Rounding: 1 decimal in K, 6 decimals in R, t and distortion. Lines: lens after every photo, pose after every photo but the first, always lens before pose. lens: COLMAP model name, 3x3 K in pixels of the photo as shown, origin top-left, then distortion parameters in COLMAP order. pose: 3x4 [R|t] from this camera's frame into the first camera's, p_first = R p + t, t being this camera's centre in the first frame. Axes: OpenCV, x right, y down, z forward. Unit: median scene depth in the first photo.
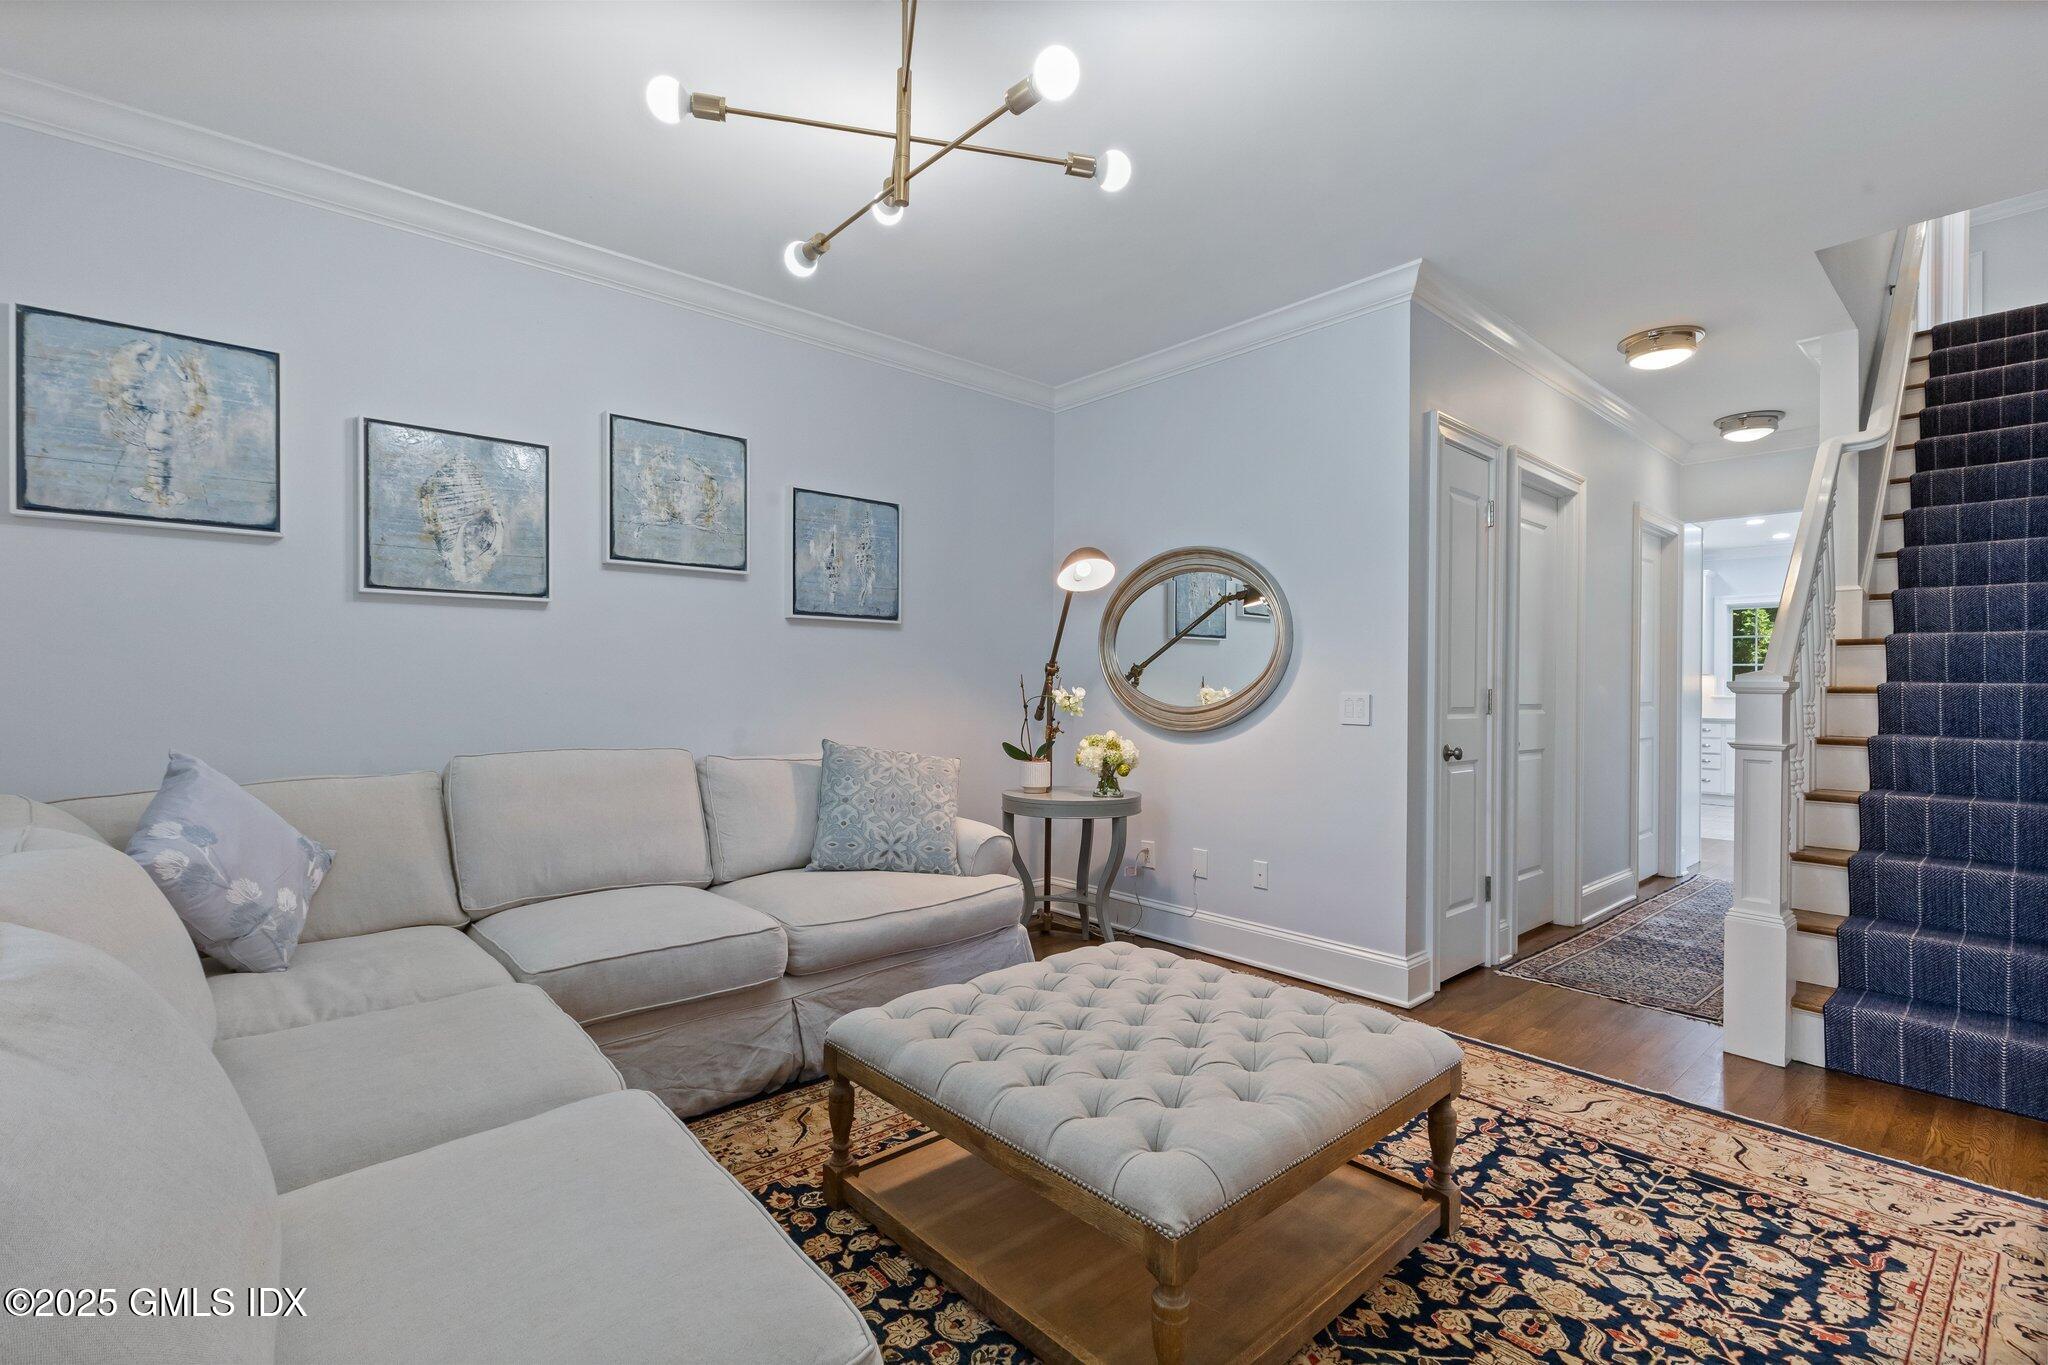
lens RADIAL K [[920.0, 0, 1014.3], [0, 920.0, 685.2], [0, 0, 1]] dist [0.004133, -0.000938]
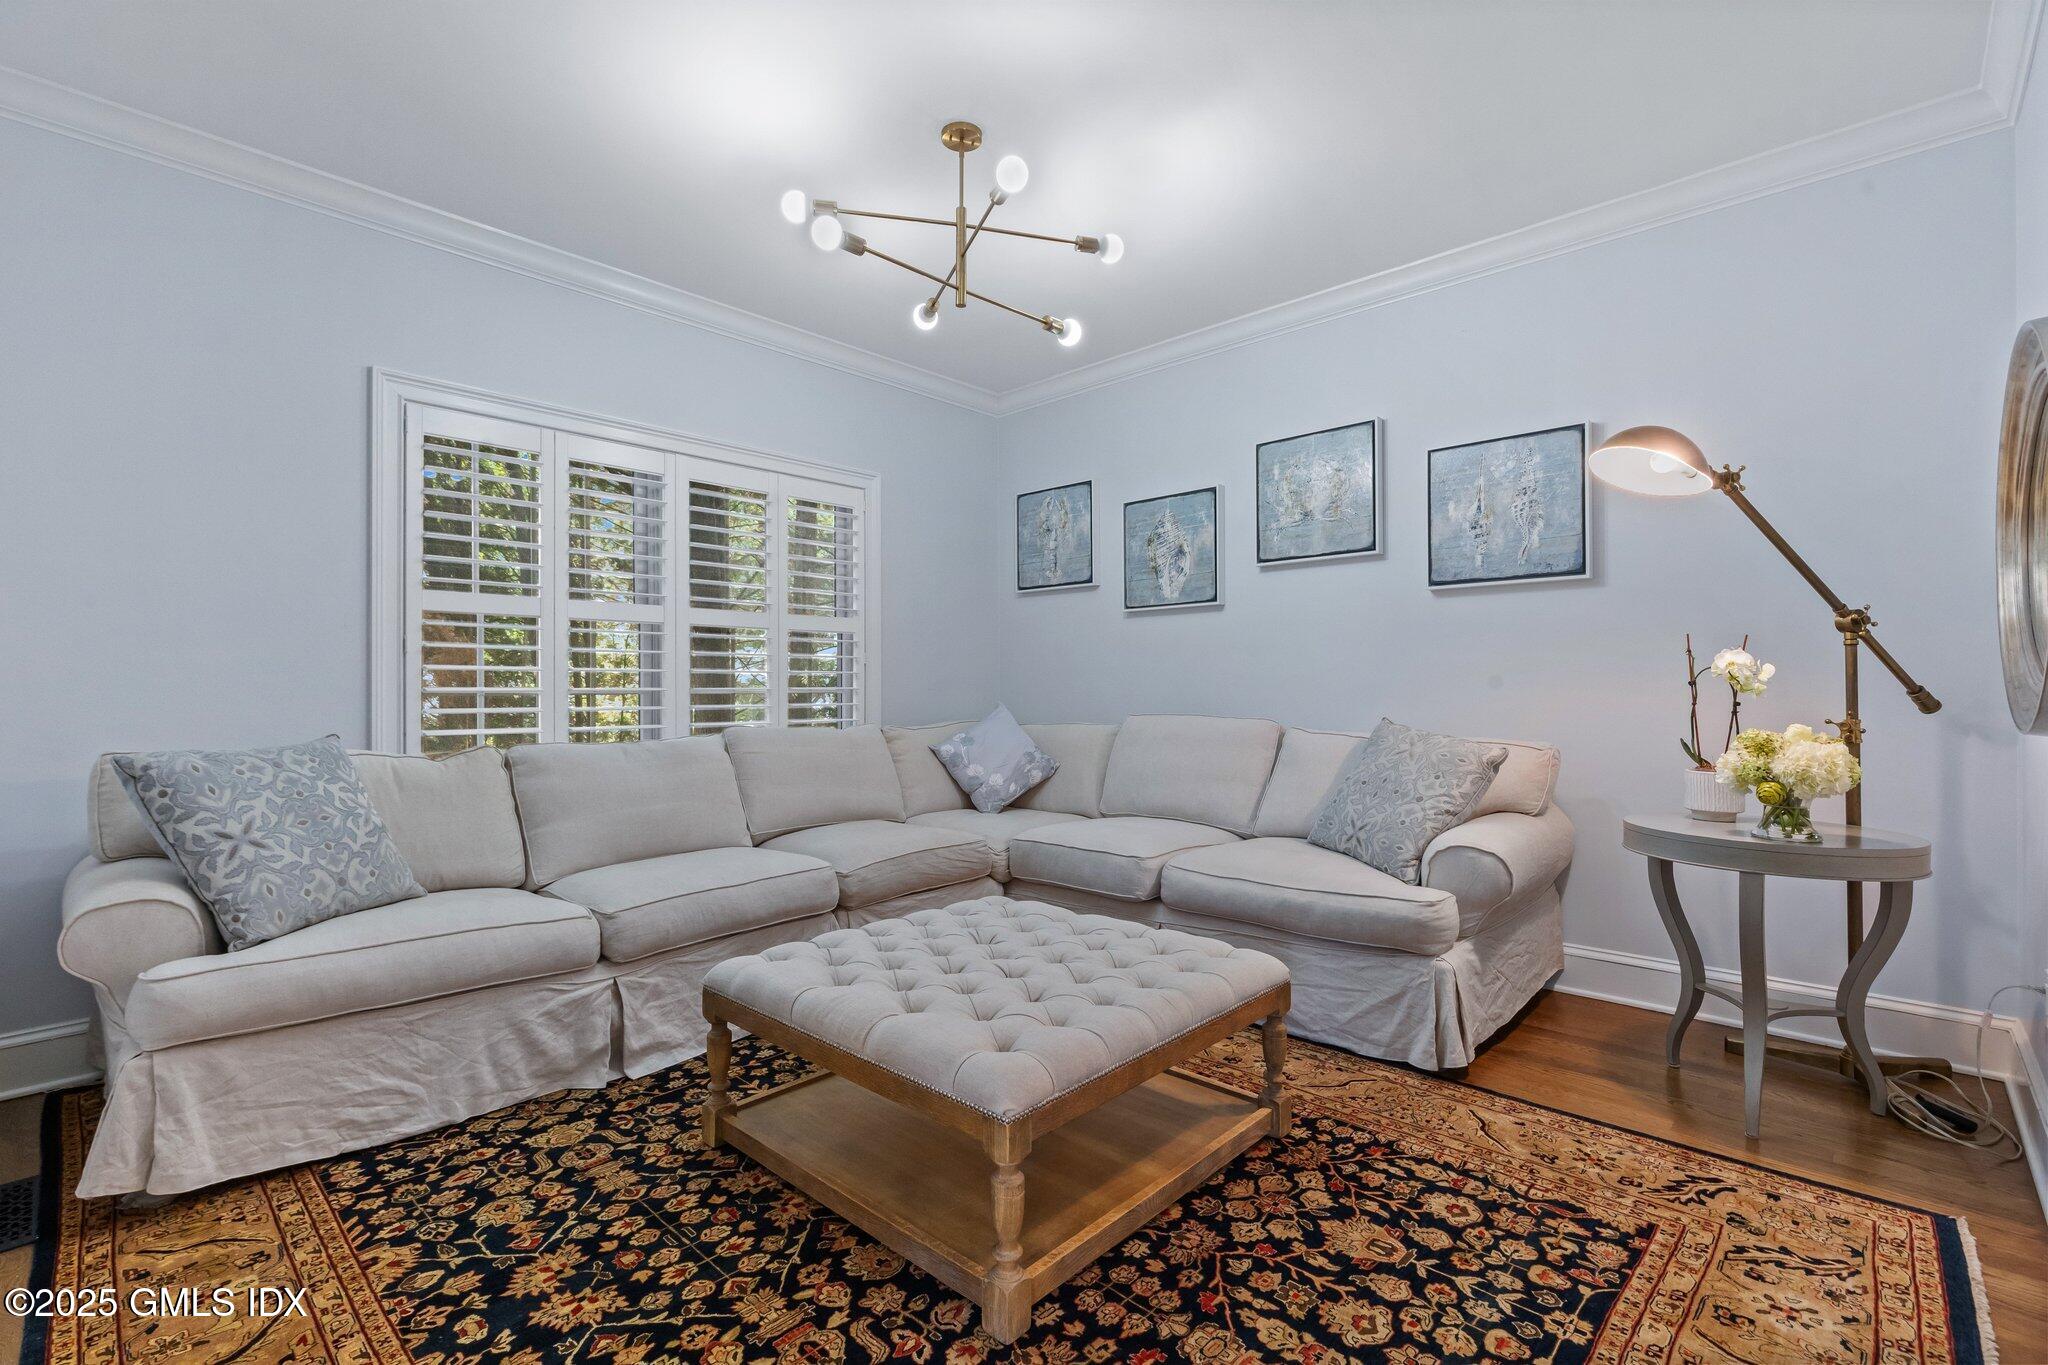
lens RADIAL K [[920.0, 0, 1014.3], [0, 920.0, 685.2], [0, 0, 1]] dist [0.004133, -0.000938]
pose [[0.090039, -0.009486, -0.995893, 0.809869], [0.004181, 0.999949, -0.009146, 0.037381], [0.995929, -0.003340, 0.090074, 0.616070]]
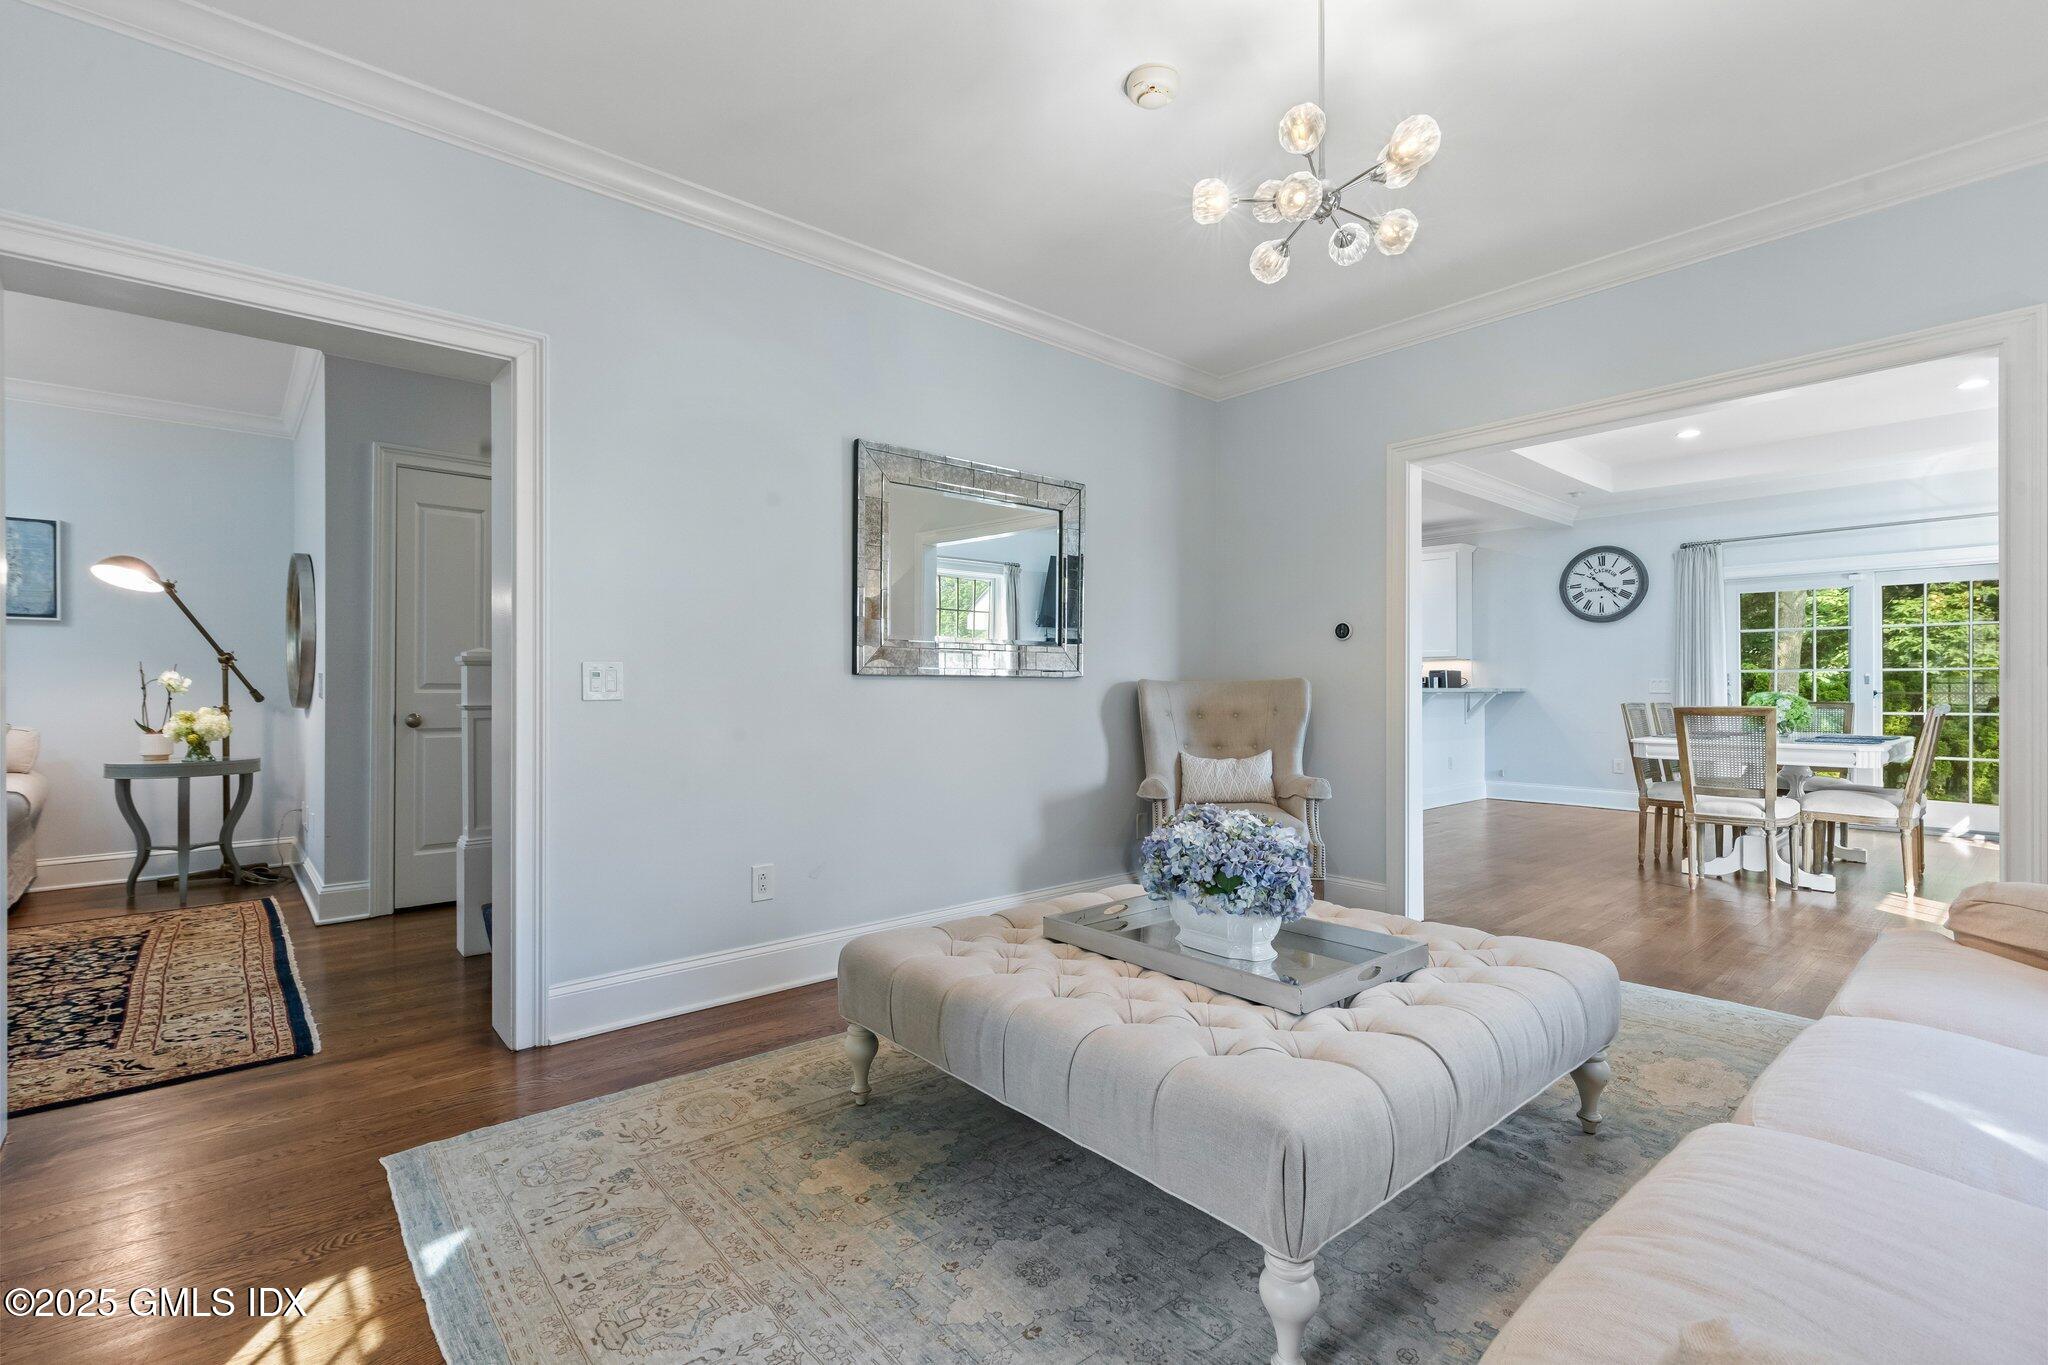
lens RADIAL K [[920.0, 0, 1014.3], [0, 920.0, 685.2], [0, 0, 1]] dist [0.004133, -0.000938]
pose [[0.999947, -0.009641, -0.003712, 1.523709], [0.009640, 0.999954, -0.000223, 0.040360], [0.003714, 0.000187, 0.999993, -0.267044]]
